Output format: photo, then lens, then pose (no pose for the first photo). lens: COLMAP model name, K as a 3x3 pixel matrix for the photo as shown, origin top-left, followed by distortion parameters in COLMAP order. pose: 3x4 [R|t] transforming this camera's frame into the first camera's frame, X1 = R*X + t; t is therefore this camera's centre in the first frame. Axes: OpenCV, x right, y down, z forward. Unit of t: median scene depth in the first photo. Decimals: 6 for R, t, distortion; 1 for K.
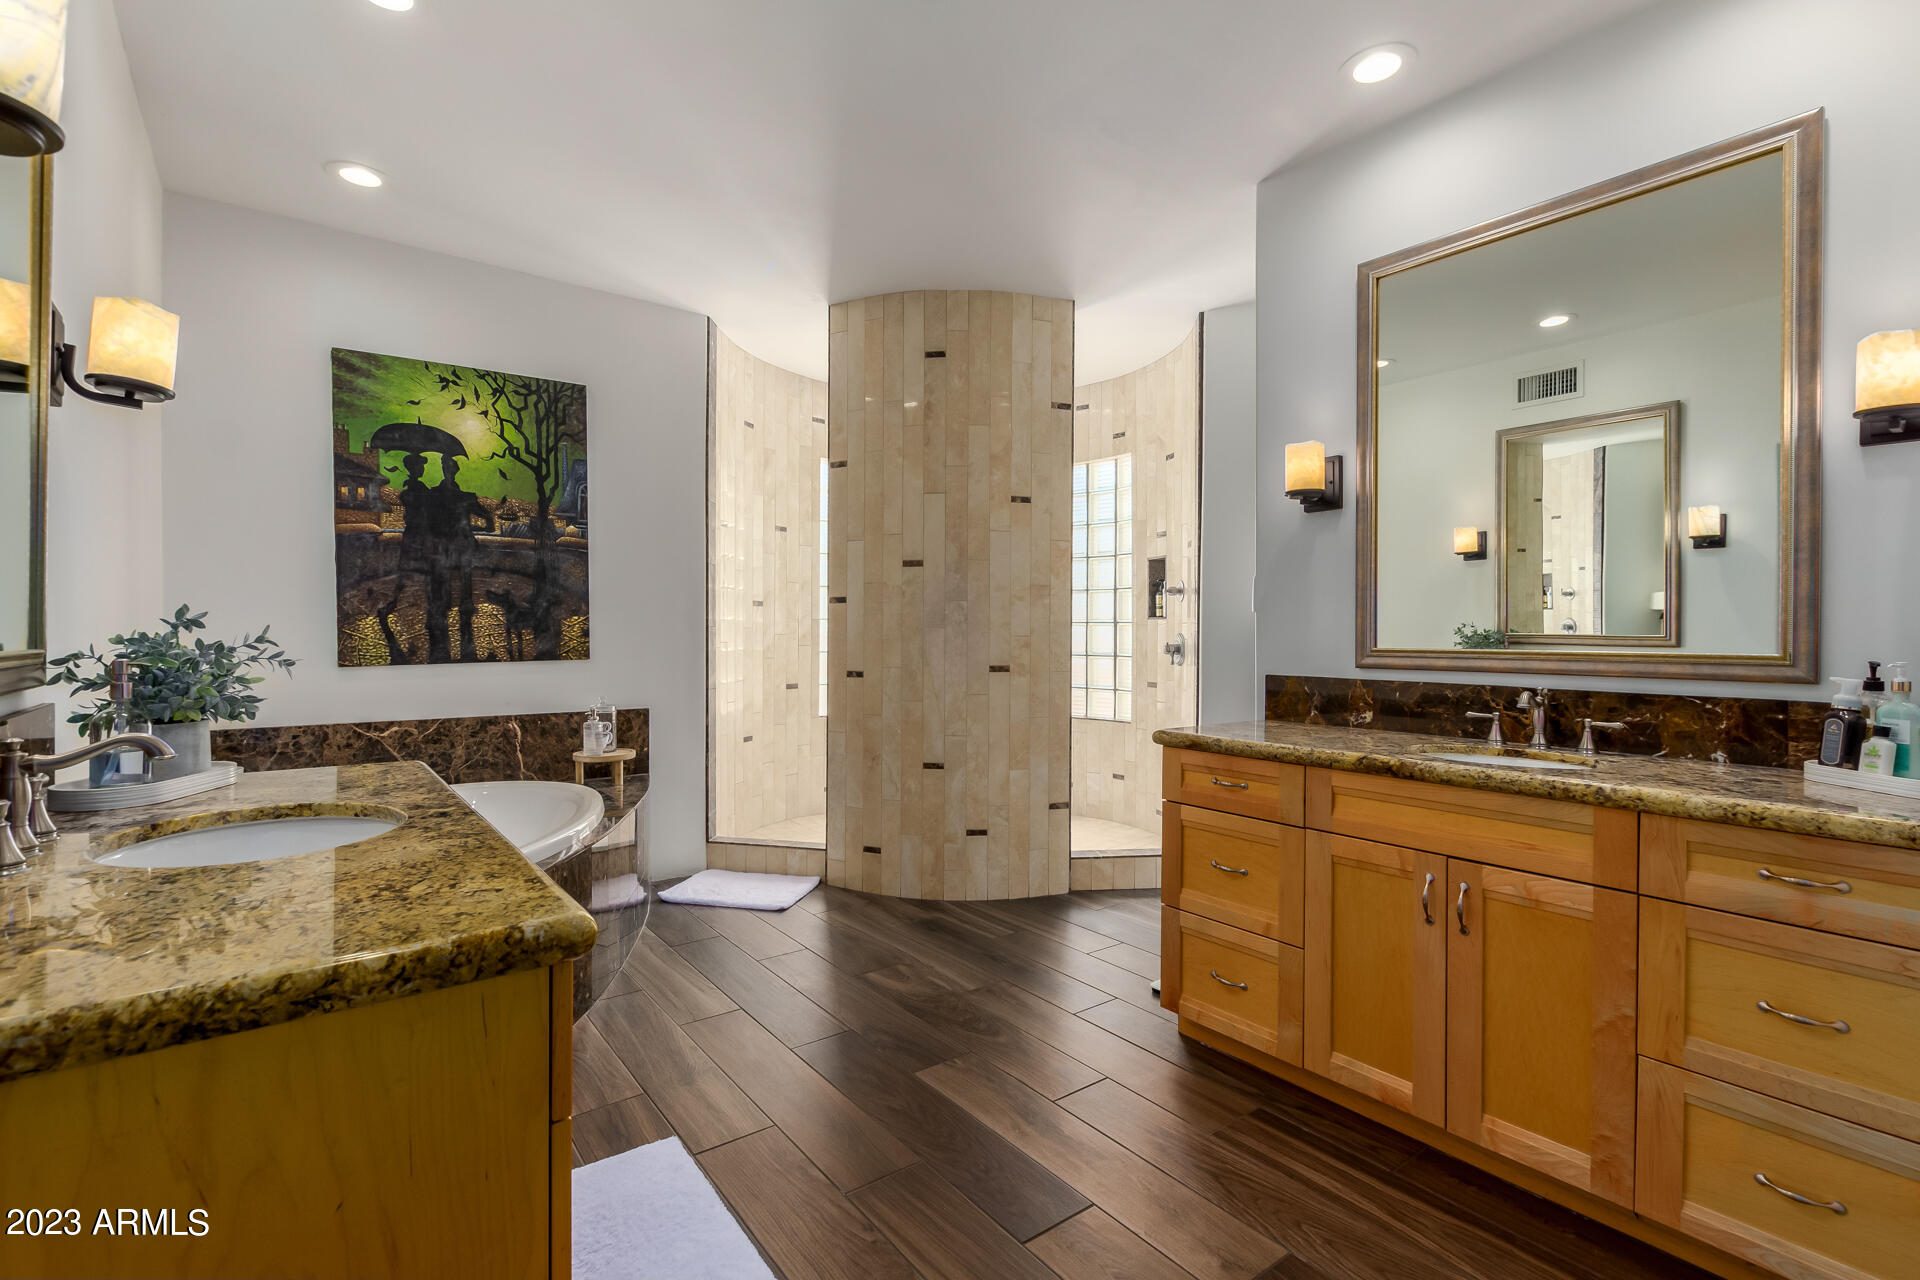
lens RADIAL K [[877.9, 0, 971.6], [0, 877.9, 638.2], [0, 0, 1]] dist [0.000845, -0.000249]
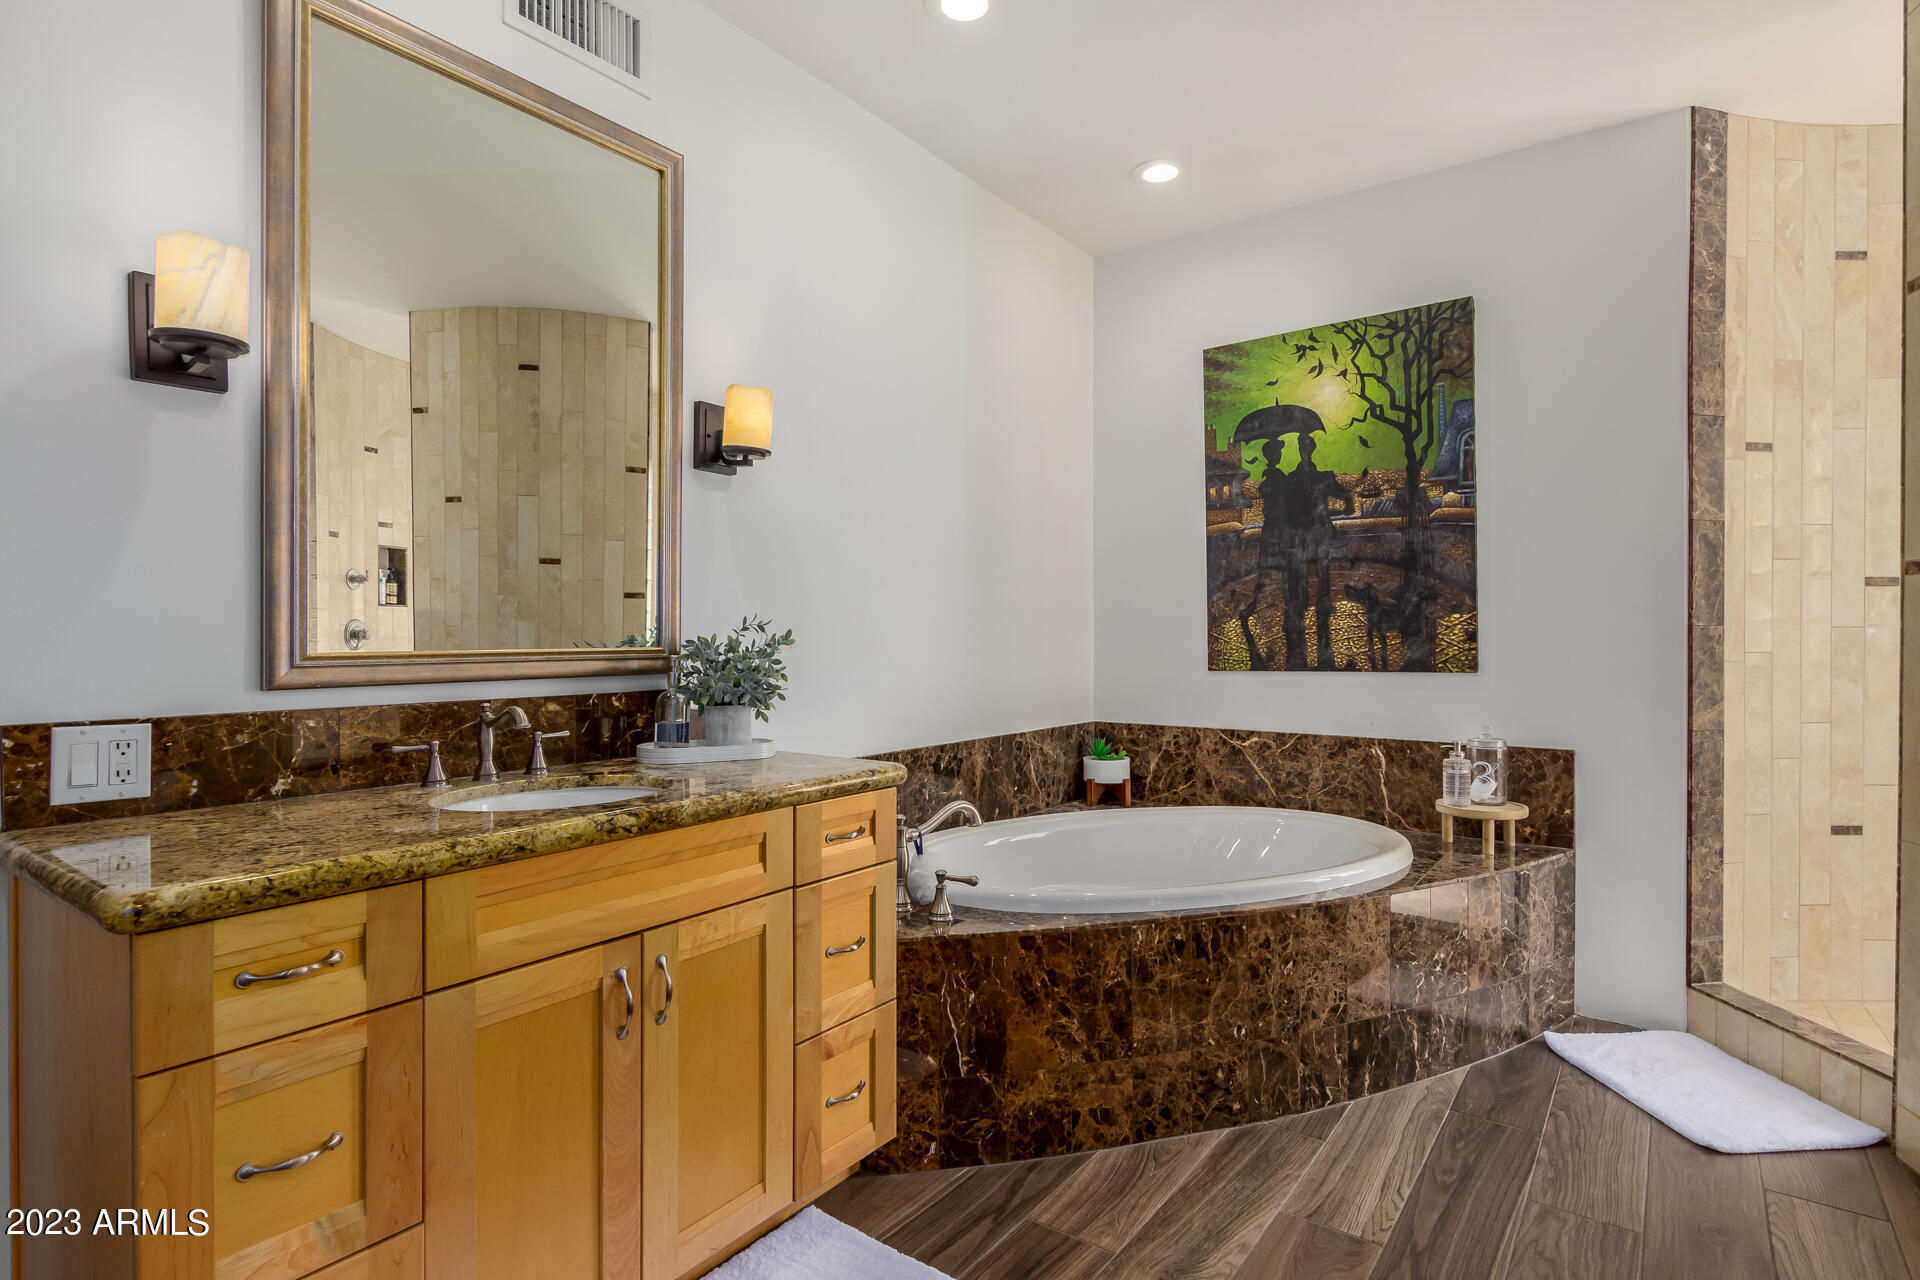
lens RADIAL K [[965.5, 0, 971.3], [0, 965.5, 638.8], [0, 0, 1]] dist [0.000496, -0.001084]
pose [[0.268276, 0.004185, -0.963333, 0.235495], [-0.005281, 0.999982, 0.002874, -0.004401], [0.963328, 0.004317, 0.268293, 0.411951]]
